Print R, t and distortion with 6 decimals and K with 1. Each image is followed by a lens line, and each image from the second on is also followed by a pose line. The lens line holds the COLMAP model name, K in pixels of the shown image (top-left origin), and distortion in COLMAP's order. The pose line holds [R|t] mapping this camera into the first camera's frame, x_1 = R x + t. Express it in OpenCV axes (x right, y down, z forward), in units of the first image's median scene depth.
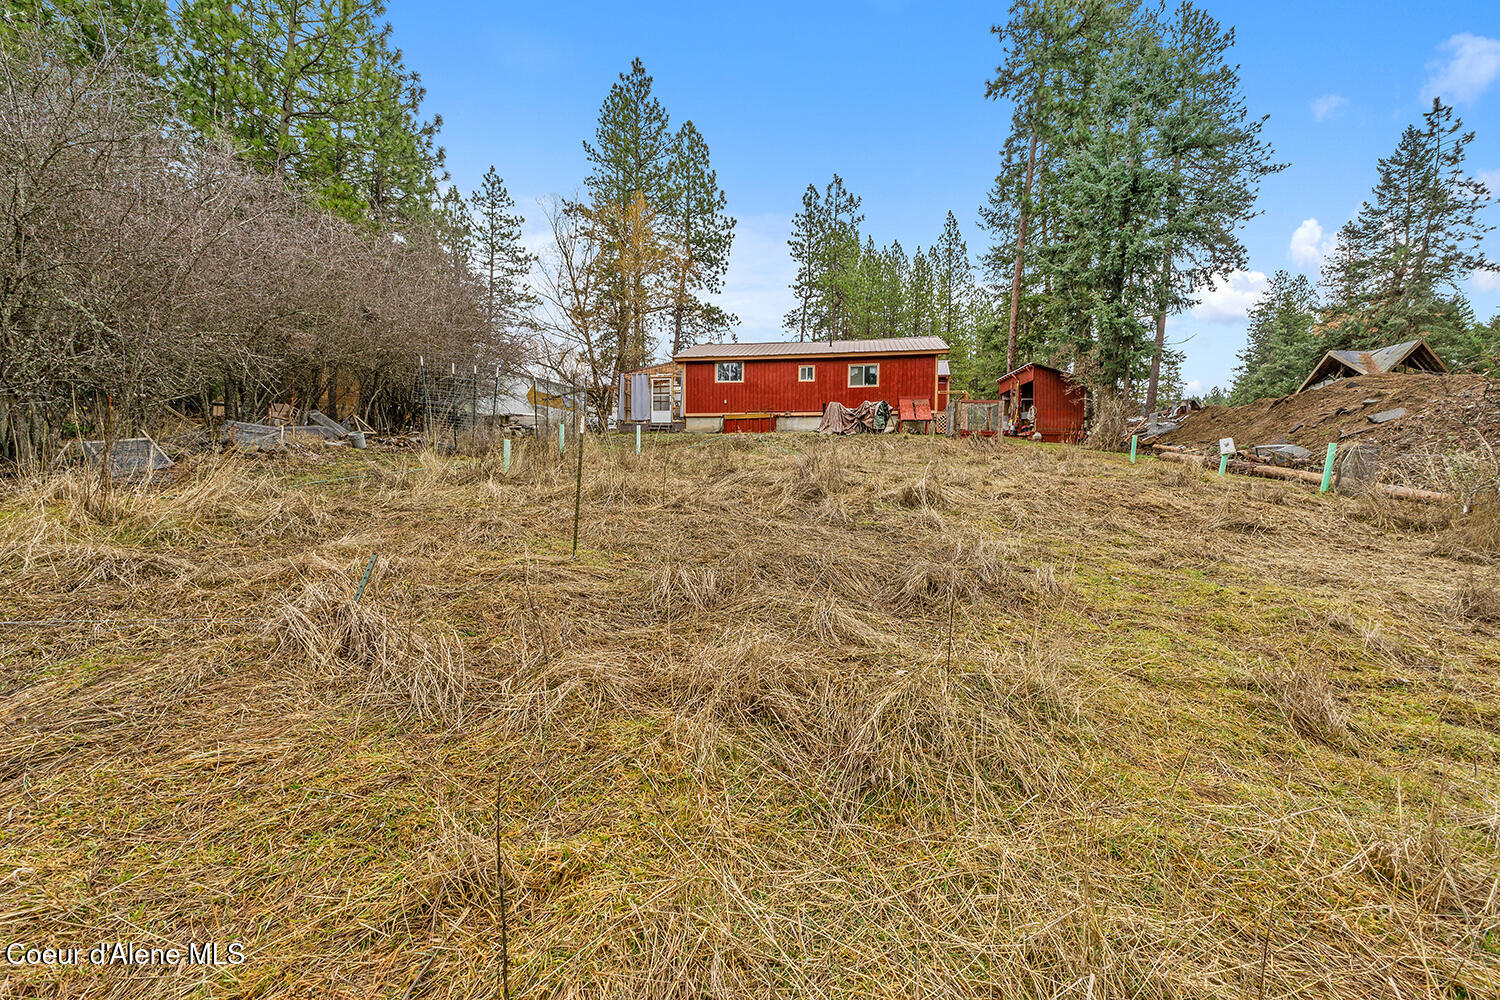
lens RADIAL K [[642.7, 0, 745.7], [0, 642.7, 510.3], [0, 0, 1]] dist [-0.007019, -0.000251]
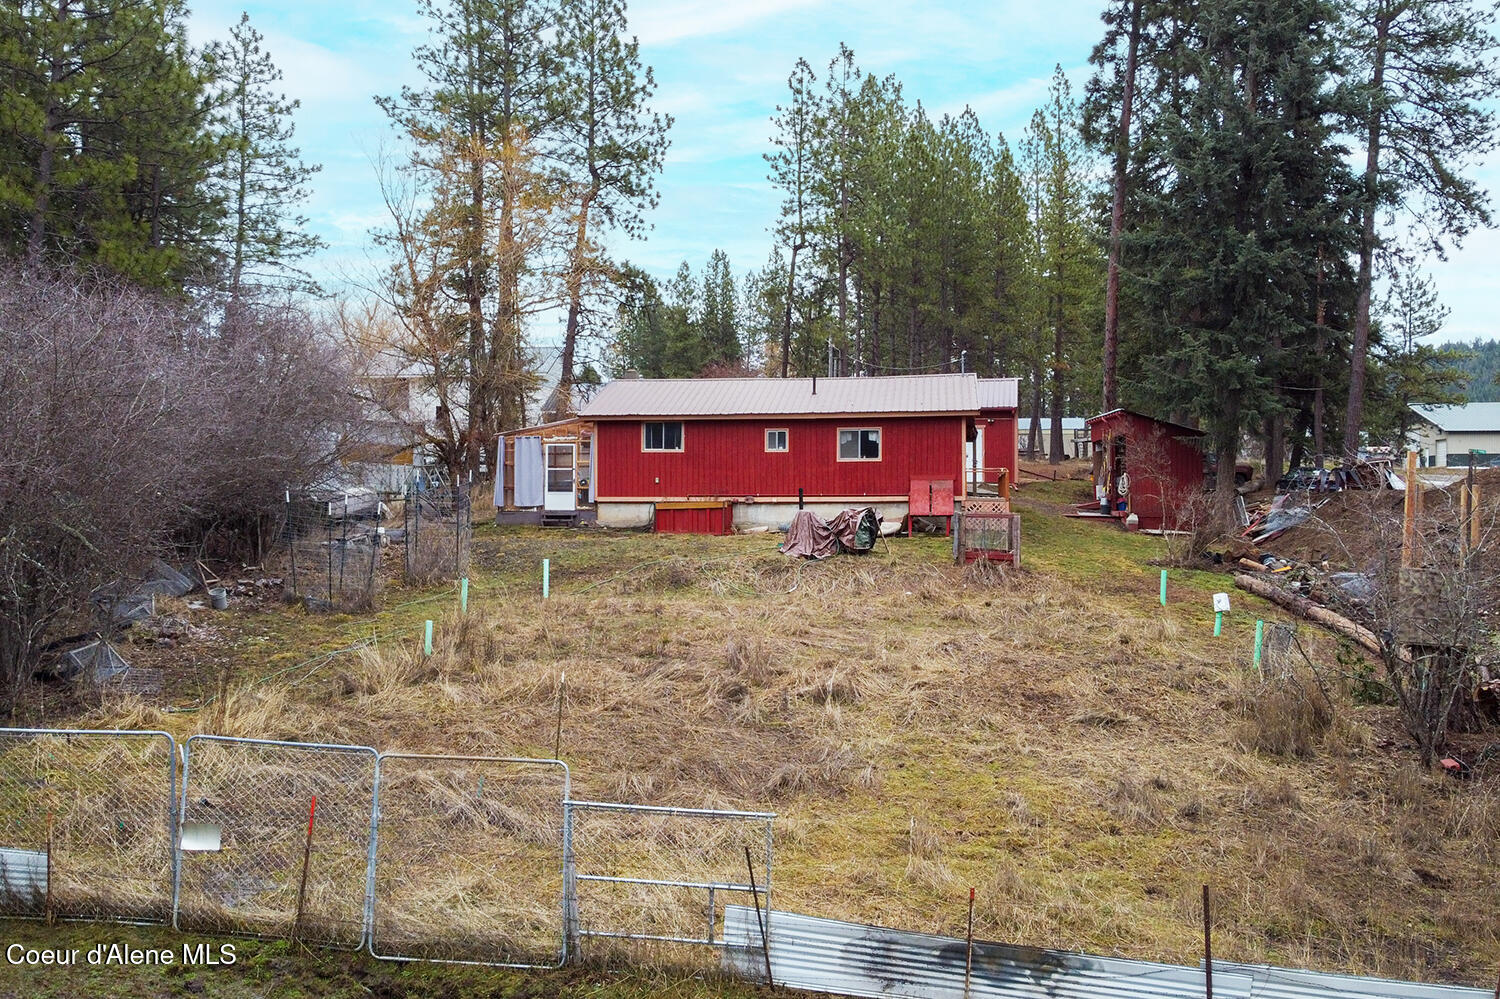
lens RADIAL K [[1429.5, 0, 771.9], [0, 1429.5, 474.1], [0, 0, 1]] dist [0.000021, -0.007700]
pose [[0.998798, -0.005688, 0.048687, 0.014227], [0.008726, 0.998012, -0.062420, -0.074067], [-0.048235, 0.062770, 0.996862, -0.451717]]
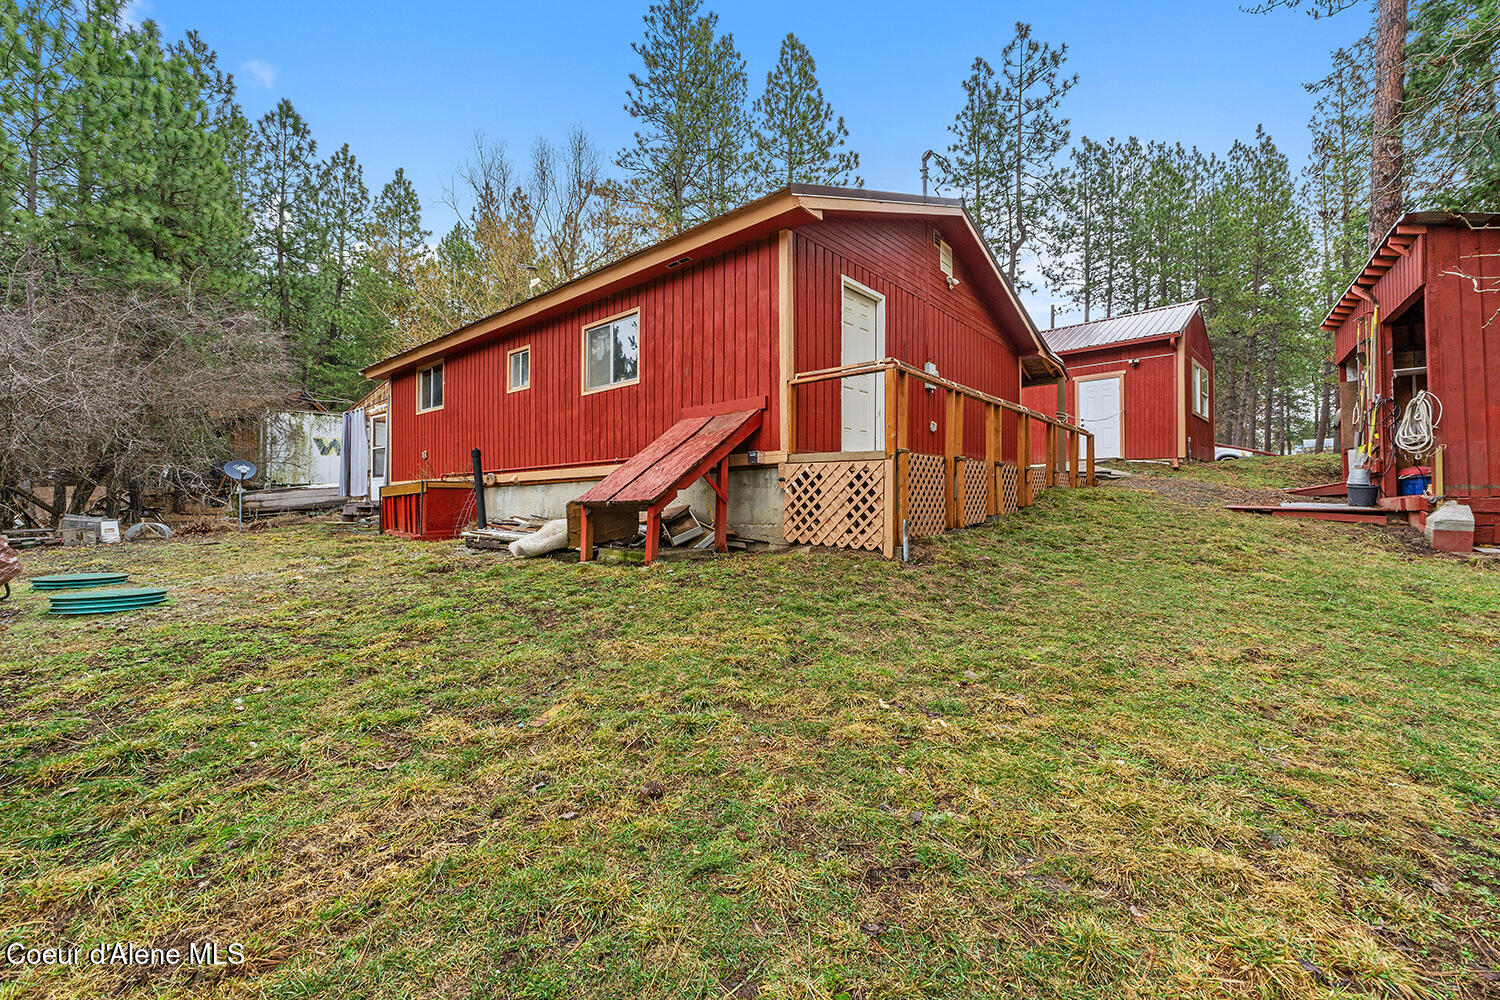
lens RADIAL K [[628.4, 0, 757.0], [0, 628.4, 504.3], [0, 0, 1]] dist [-0.009971, -0.000178]
pose [[0.853485, -0.011227, -0.520996, 0.360476], [-0.015774, 0.998753, -0.047363, -0.106657], [0.520879, 0.048642, 0.852244, 0.682457]]
